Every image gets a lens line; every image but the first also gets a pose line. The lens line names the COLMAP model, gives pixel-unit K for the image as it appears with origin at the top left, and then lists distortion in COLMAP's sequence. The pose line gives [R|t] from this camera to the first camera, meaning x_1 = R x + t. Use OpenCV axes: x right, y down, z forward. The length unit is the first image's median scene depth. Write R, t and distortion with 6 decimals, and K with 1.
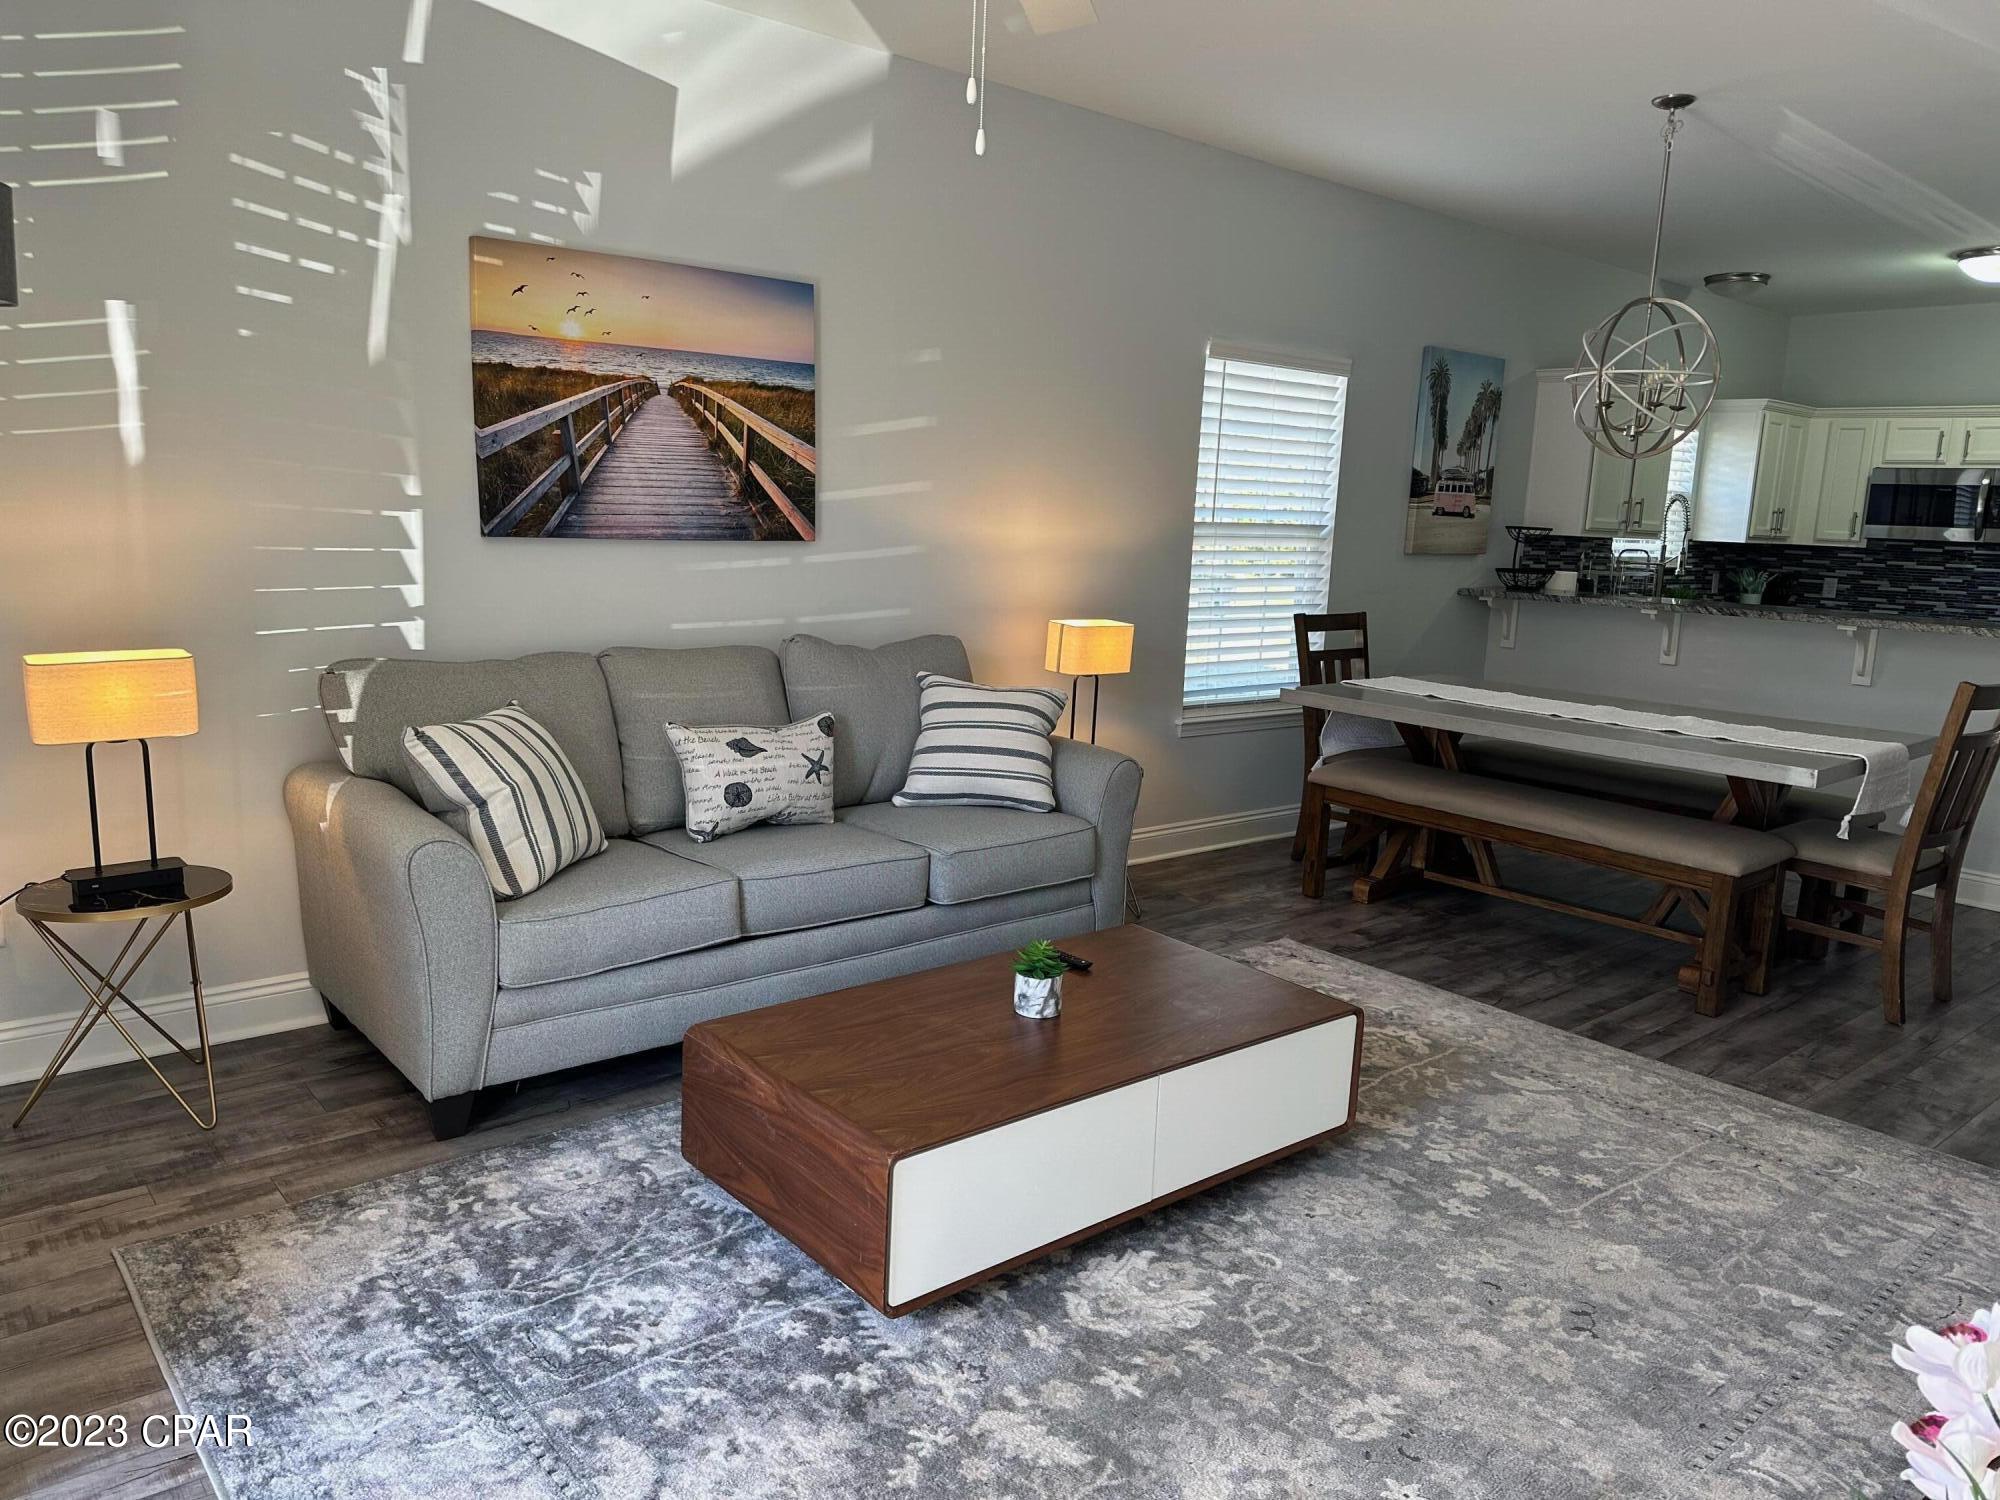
lens RADIAL K [[1409.7, 0, 996.7], [0, 1409.7, 753.1], [0, 0, 1]] dist [0.036434, -0.043502]
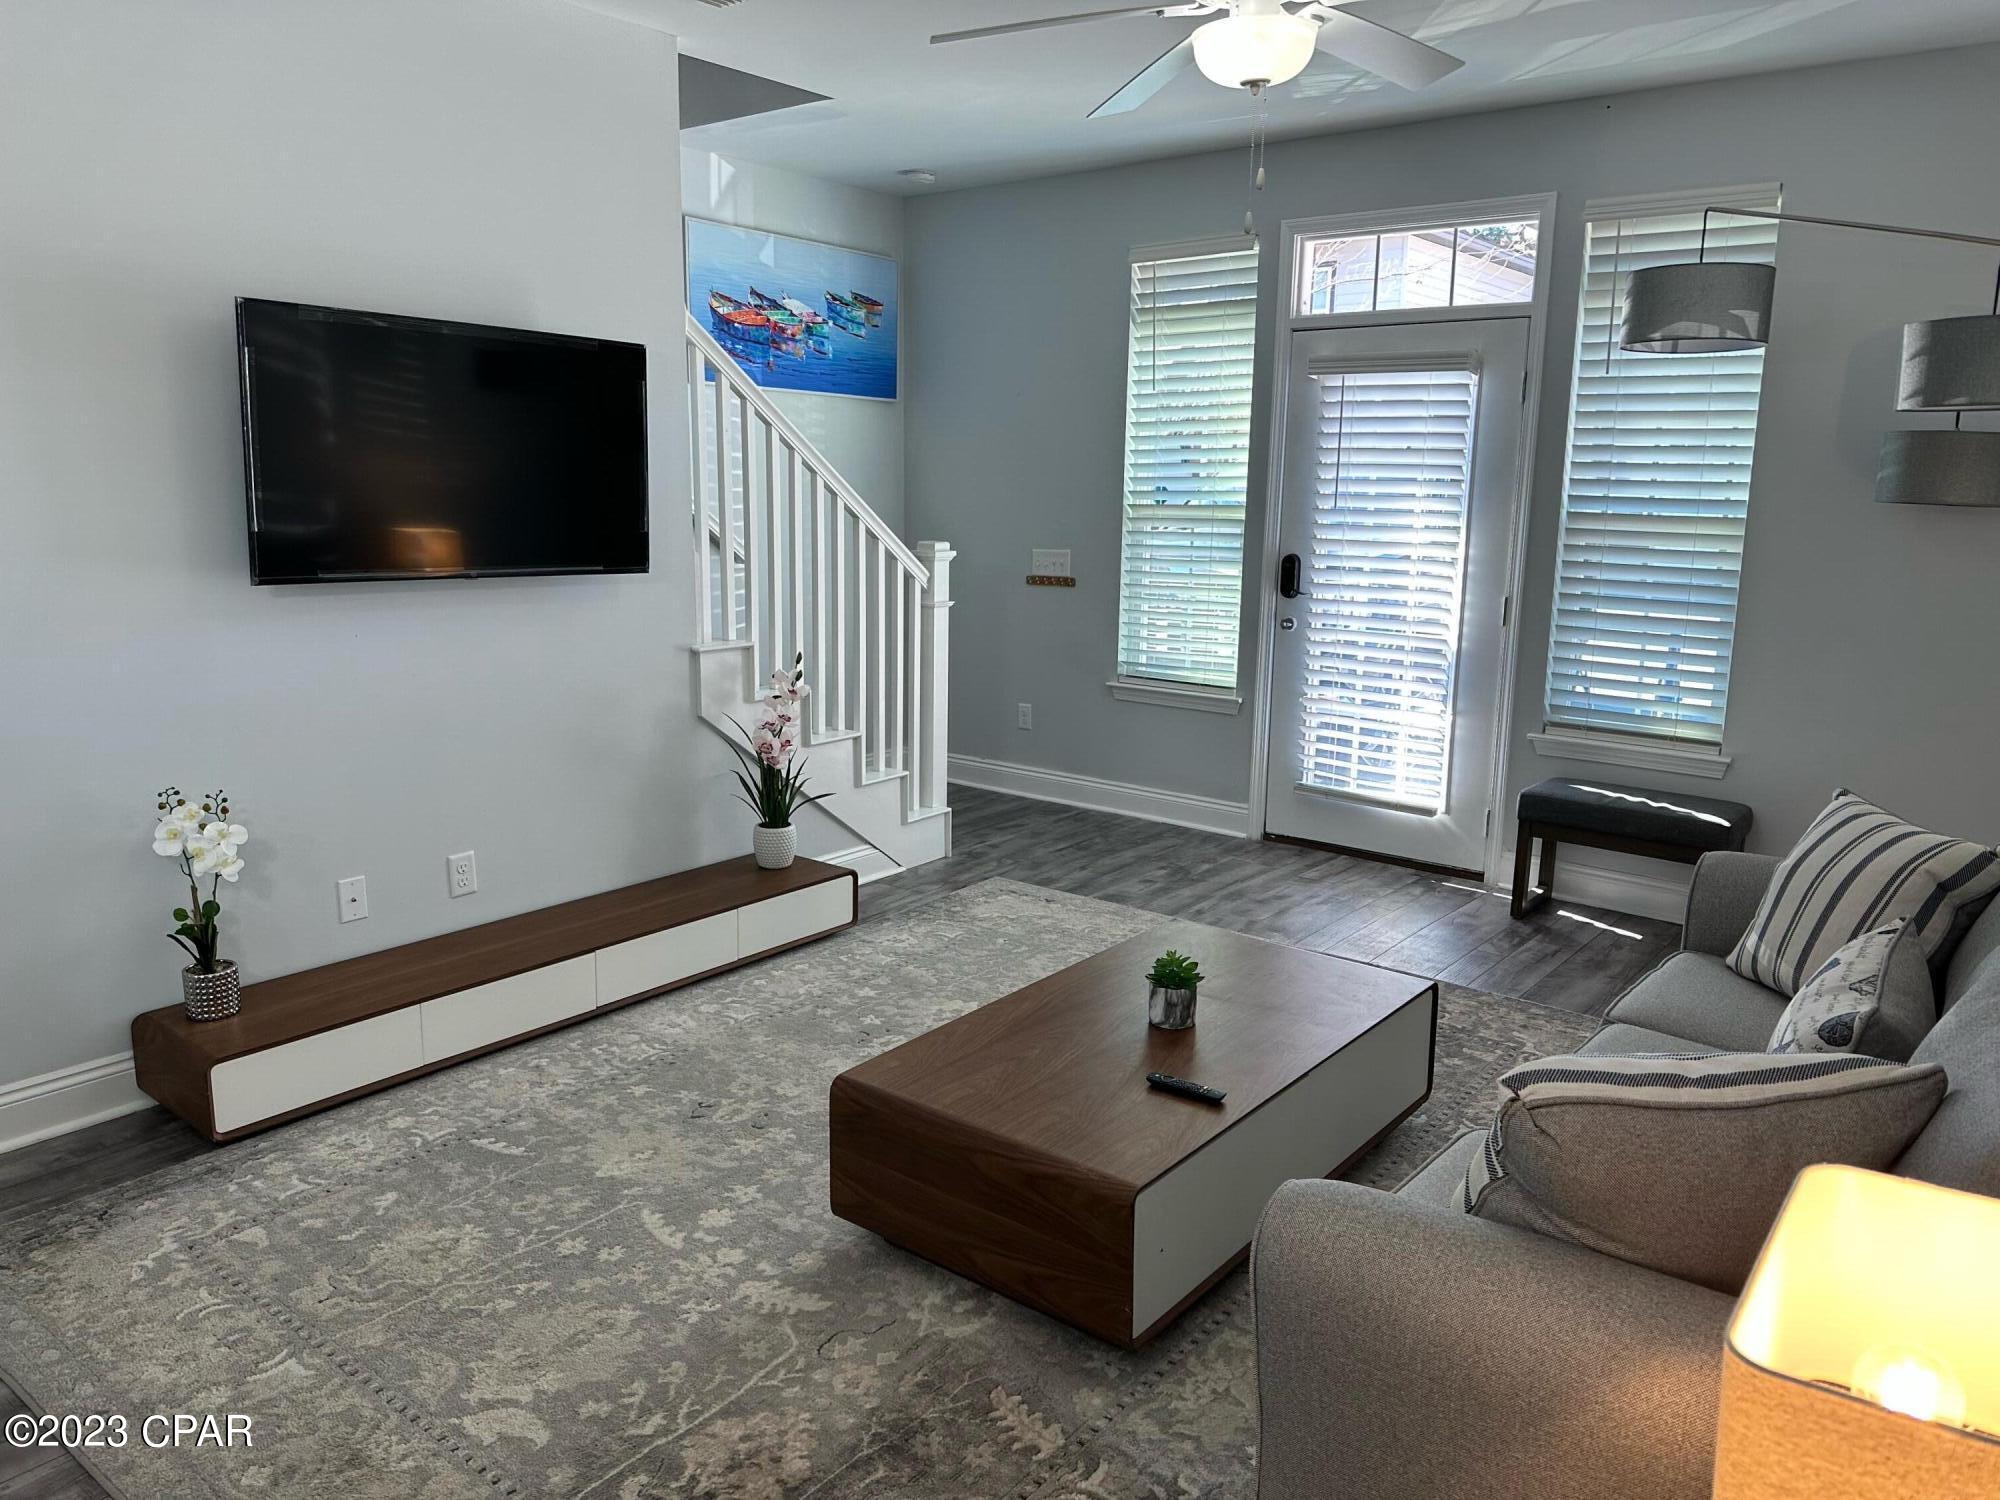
lens RADIAL K [[1409.7, 0, 1000.4], [0, 1409.7, 740.7], [0, 0, 1]] dist [0.036434, -0.043502]
pose [[-0.977733, -0.013061, -0.209445, 0.248192], [-0.084010, 0.938956, 0.333623, -0.224643], [0.192302, 0.343790, -0.919145, 1.260326]]
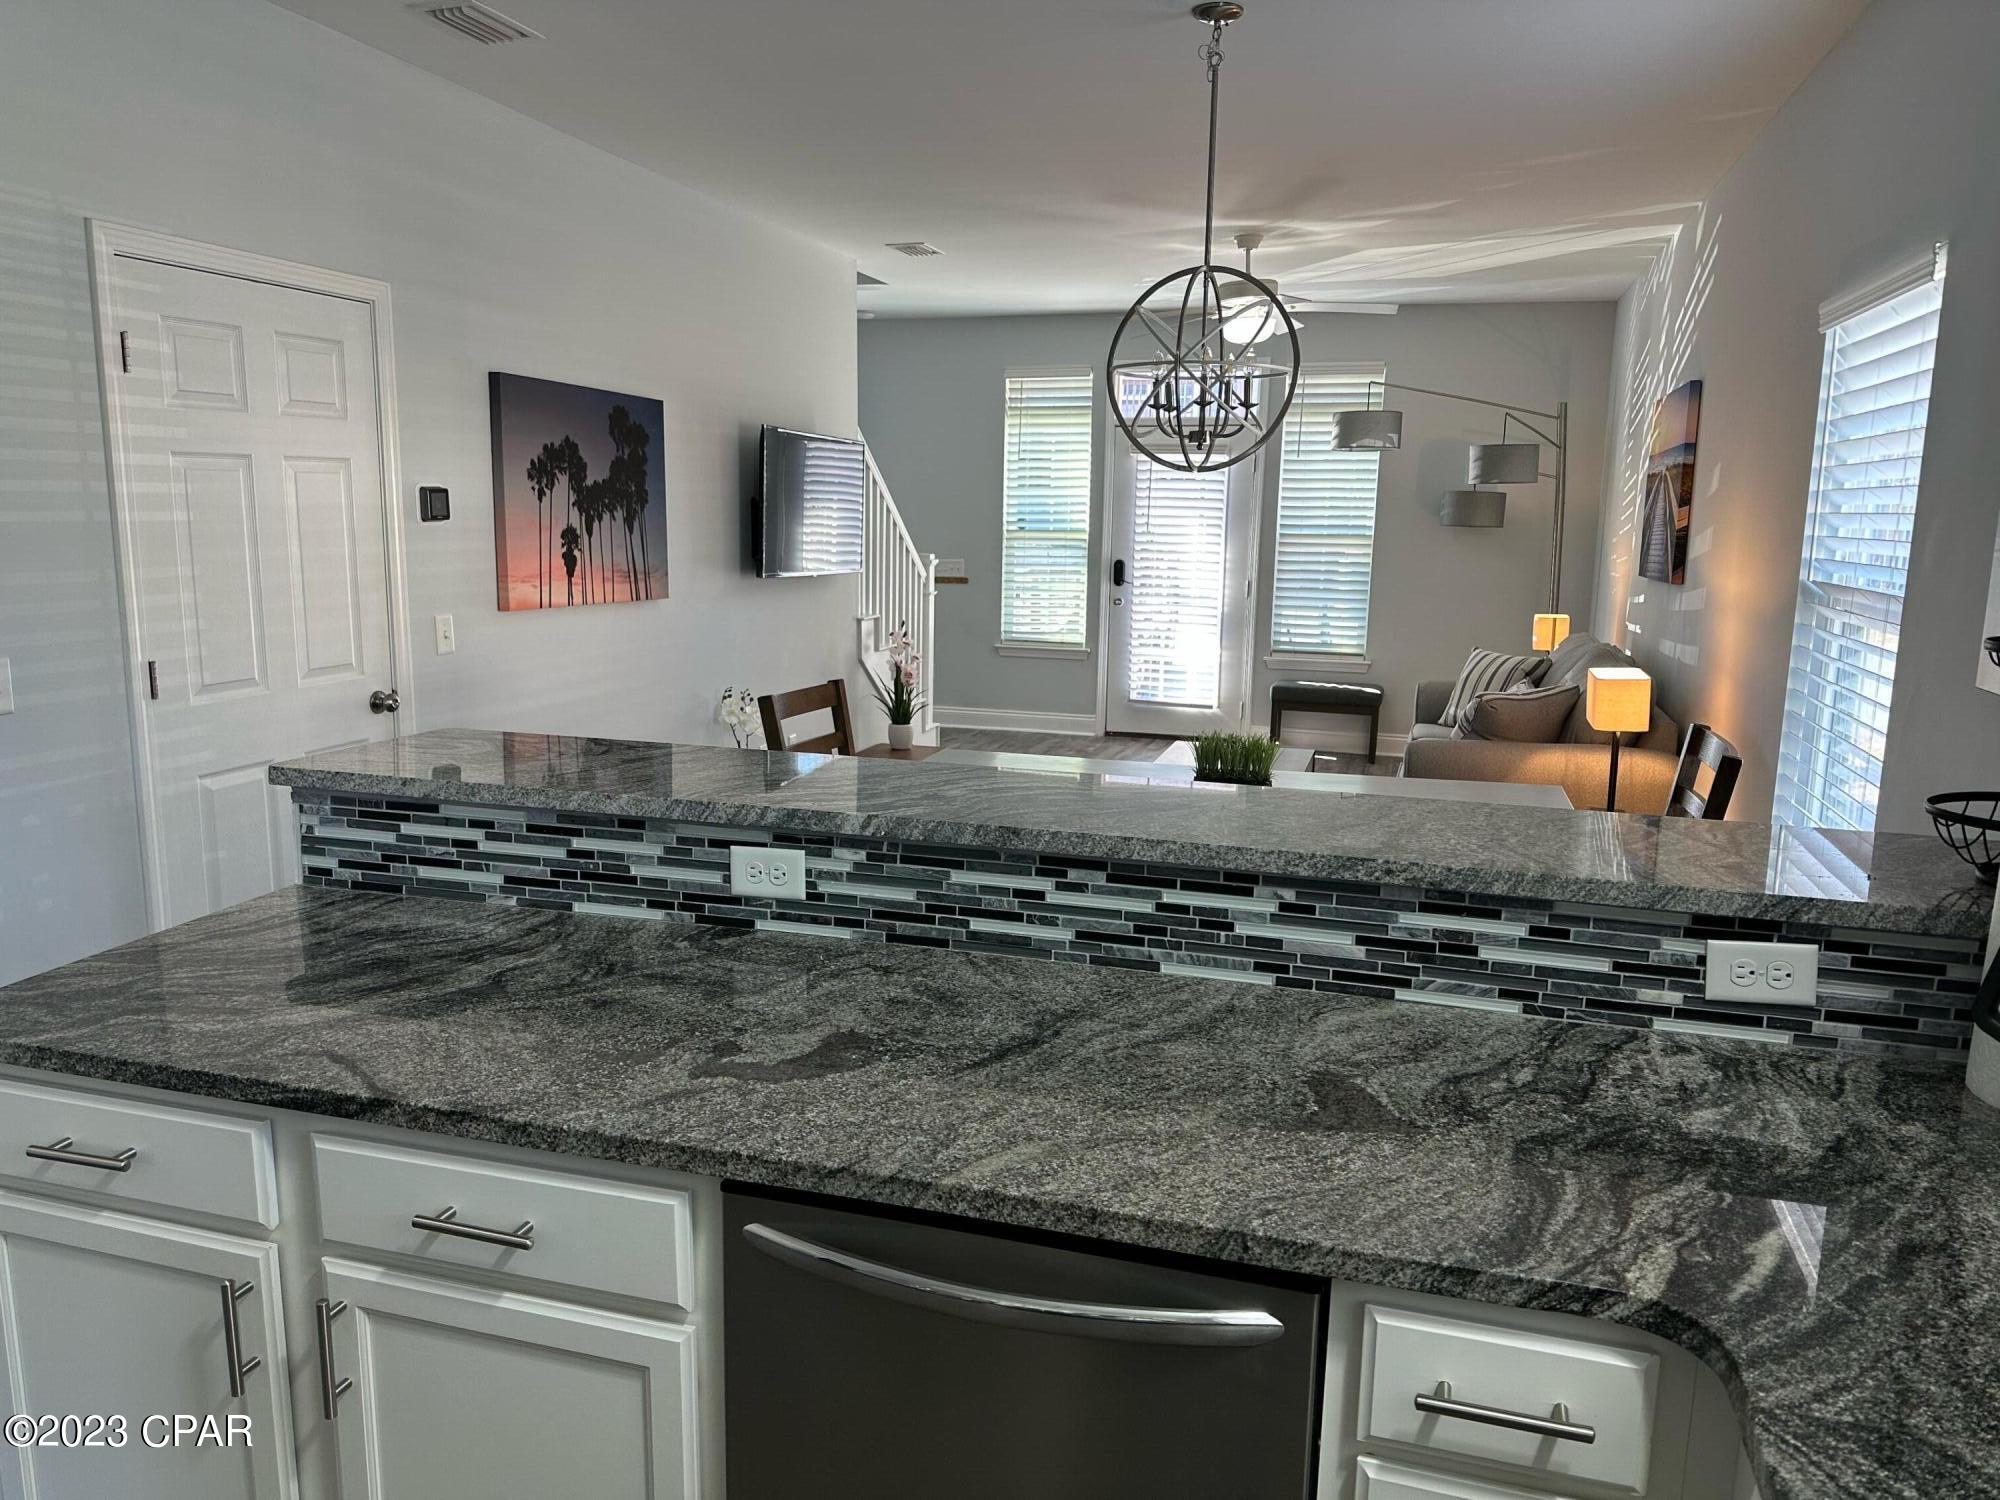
lens RADIAL K [[1409.7, 0, 998.6], [0, 1409.7, 761.8], [0, 0, 1]] dist [0.036434, -0.043502]
pose [[-0.827550, 0.049273, -0.559225, 0.570065], [-0.136479, 0.948597, 0.285546, -0.242636], [0.544549, 0.312626, -0.778287, 1.440741]]
